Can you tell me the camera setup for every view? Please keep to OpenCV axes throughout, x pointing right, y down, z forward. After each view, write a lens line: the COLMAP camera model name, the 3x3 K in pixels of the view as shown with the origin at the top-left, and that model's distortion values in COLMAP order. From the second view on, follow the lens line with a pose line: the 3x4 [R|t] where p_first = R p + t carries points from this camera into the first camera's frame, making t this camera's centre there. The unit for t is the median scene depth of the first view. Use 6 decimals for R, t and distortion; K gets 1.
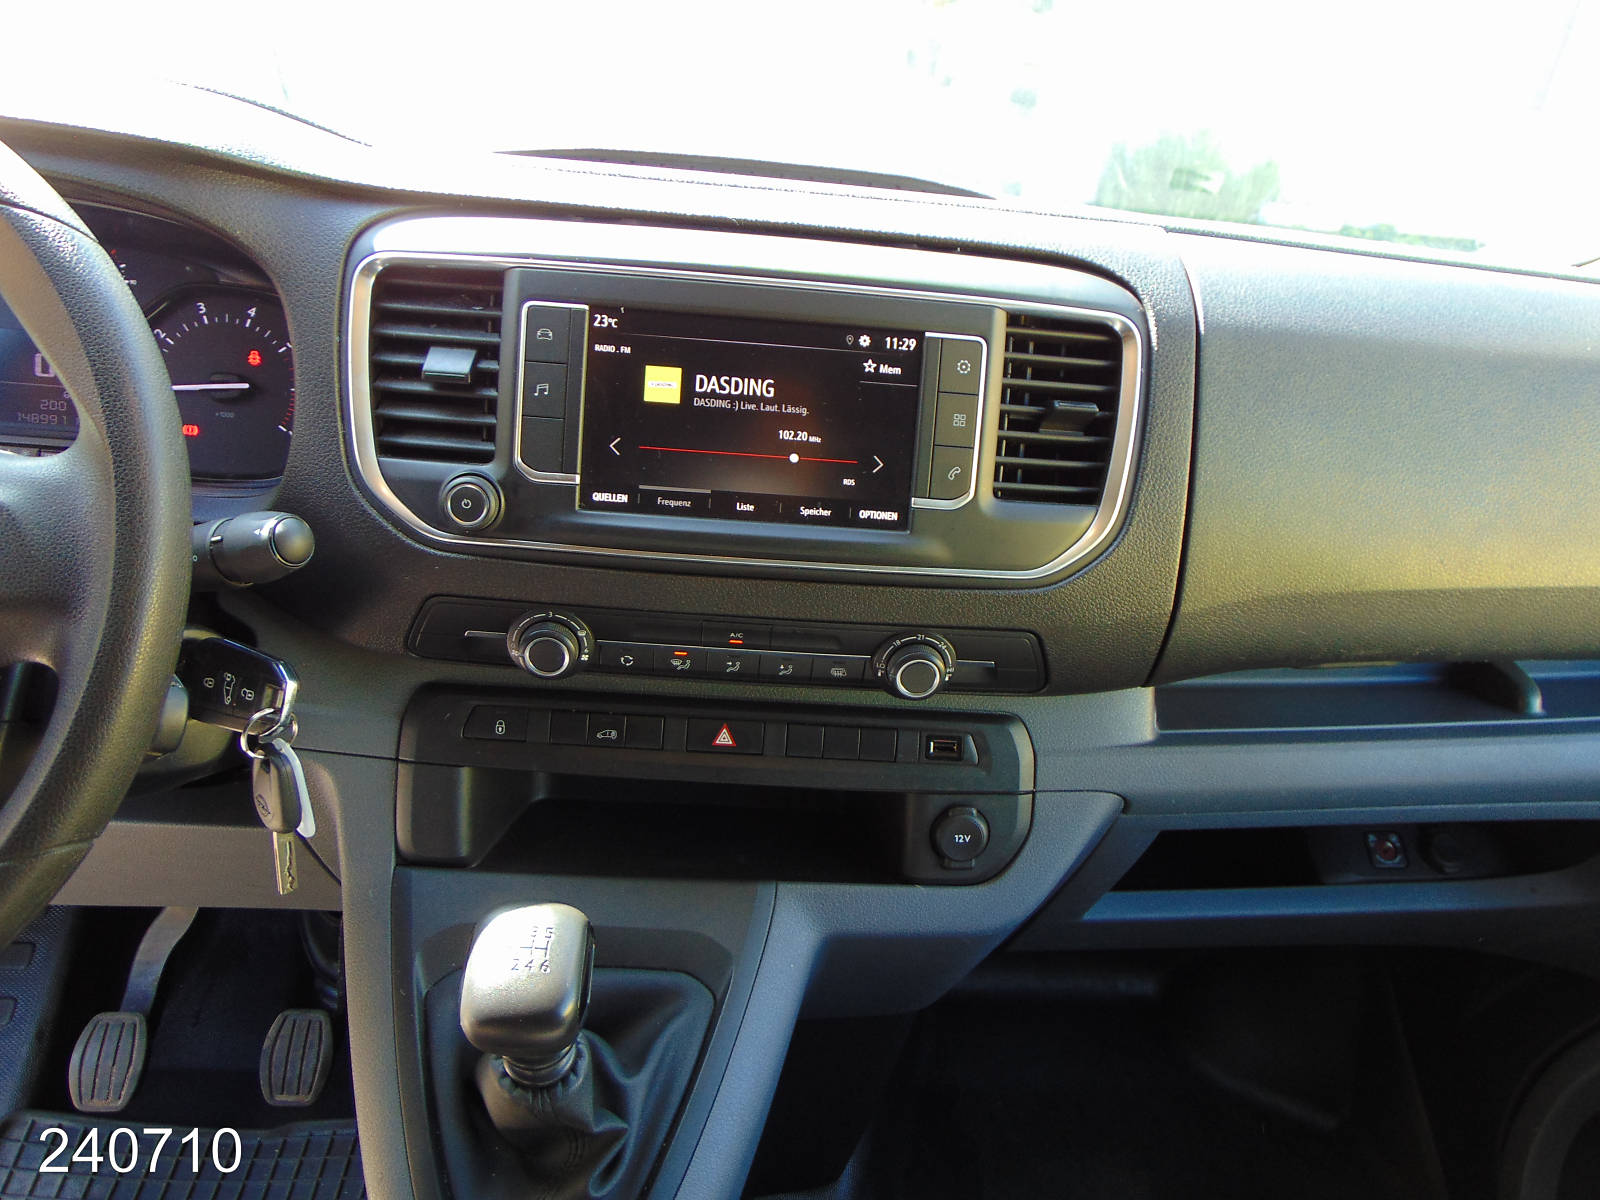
lens RADIAL K [[1199.7, 0, 800.0], [0, 1199.7, 600.0], [0, 0, 1]] dist [-0.037858, 0.083857]
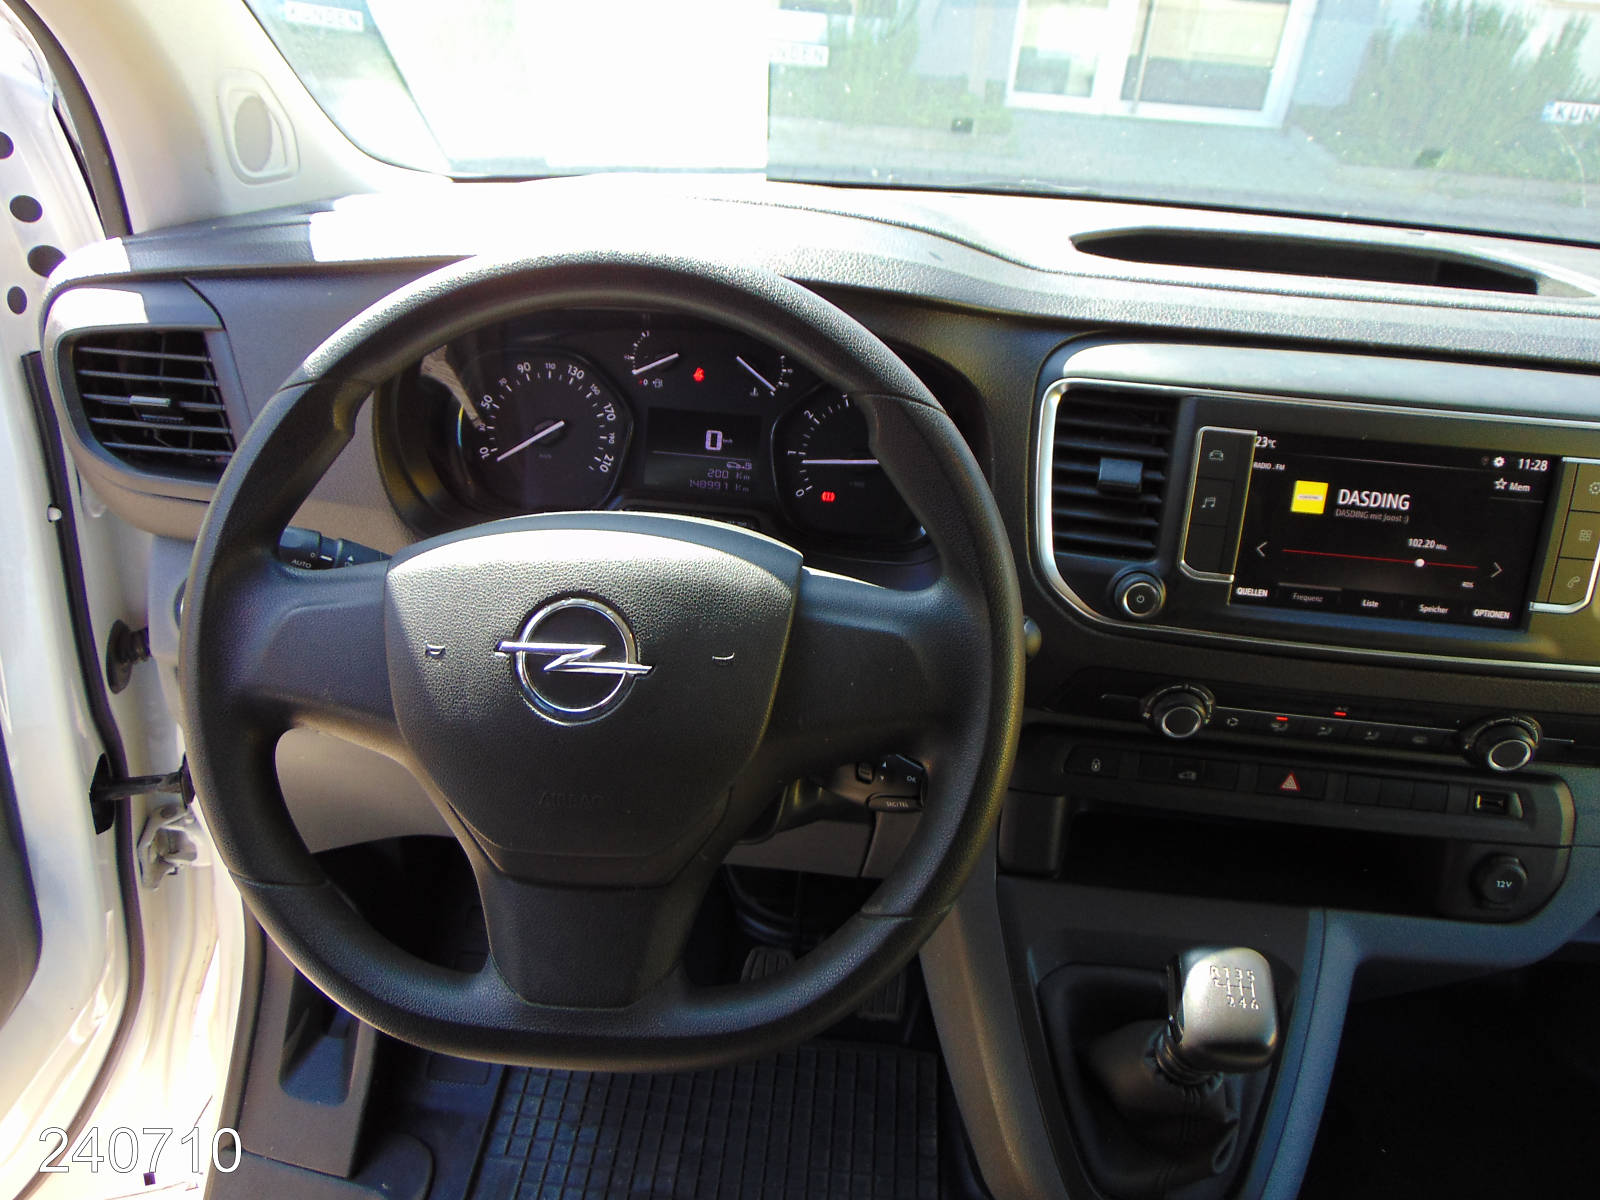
lens RADIAL K [[1199.7, 0, 800.0], [0, 1199.7, 600.0], [0, 0, 1]] dist [-0.037858, 0.083857]
pose [[0.989790, 0.041744, -0.136283, -0.433616], [-0.030164, 0.995842, 0.085961, -0.164192], [0.139304, -0.080973, 0.986933, -0.202085]]
